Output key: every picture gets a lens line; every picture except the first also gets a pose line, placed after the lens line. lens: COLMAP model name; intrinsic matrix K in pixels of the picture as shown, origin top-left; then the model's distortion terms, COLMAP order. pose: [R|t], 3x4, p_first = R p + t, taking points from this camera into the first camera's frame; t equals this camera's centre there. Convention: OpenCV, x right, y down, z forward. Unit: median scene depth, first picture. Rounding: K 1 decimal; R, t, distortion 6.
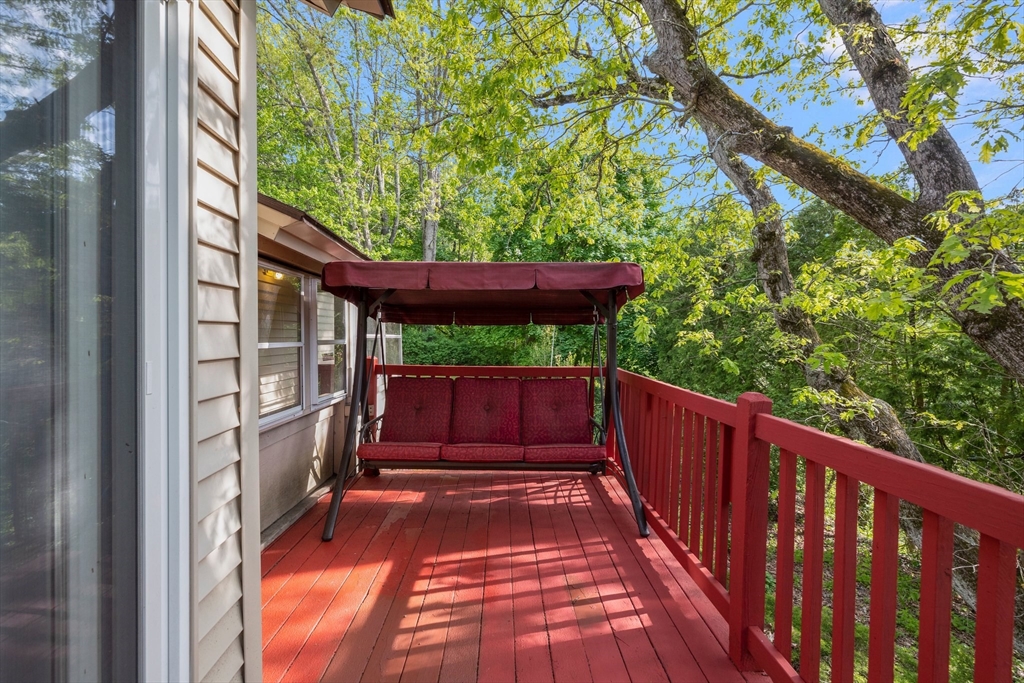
lens RADIAL K [[436.3, 0, 511.1], [0, 436.3, 342.9], [0, 0, 1]] dist [0.001041, 0.000671]
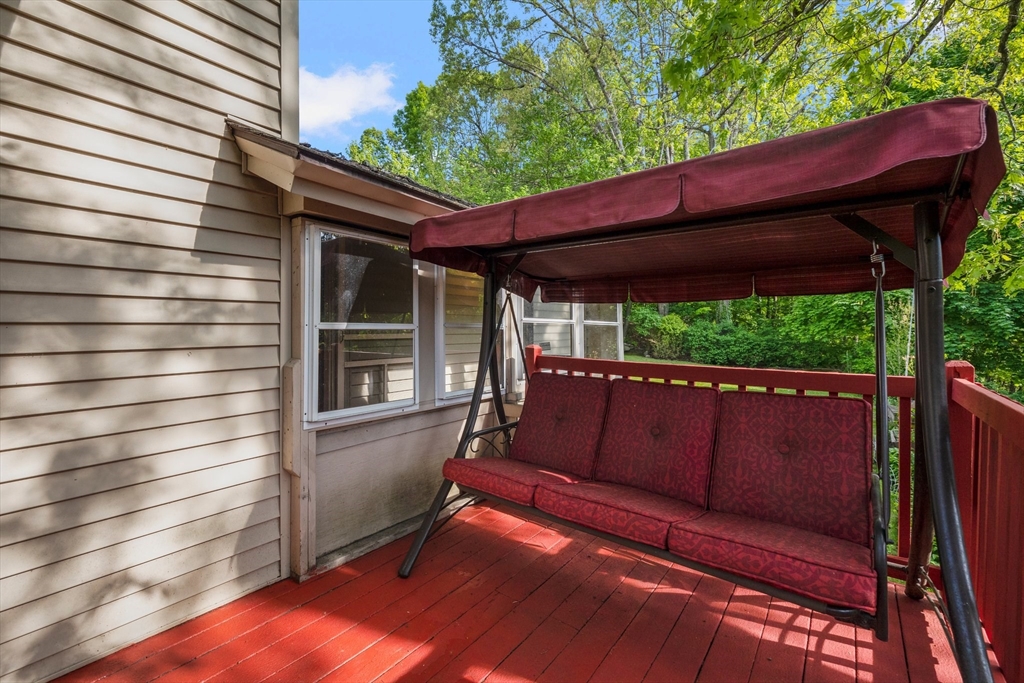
lens RADIAL K [[436.3, 0, 517.4], [0, 436.3, 322.9], [0, 0, 1]] dist [0.001041, 0.000671]
pose [[0.781641, -0.009173, -0.623662, 0.178974], [-0.011424, 0.999514, -0.029019, 0.015842], [0.623625, 0.029807, 0.781156, 0.396422]]
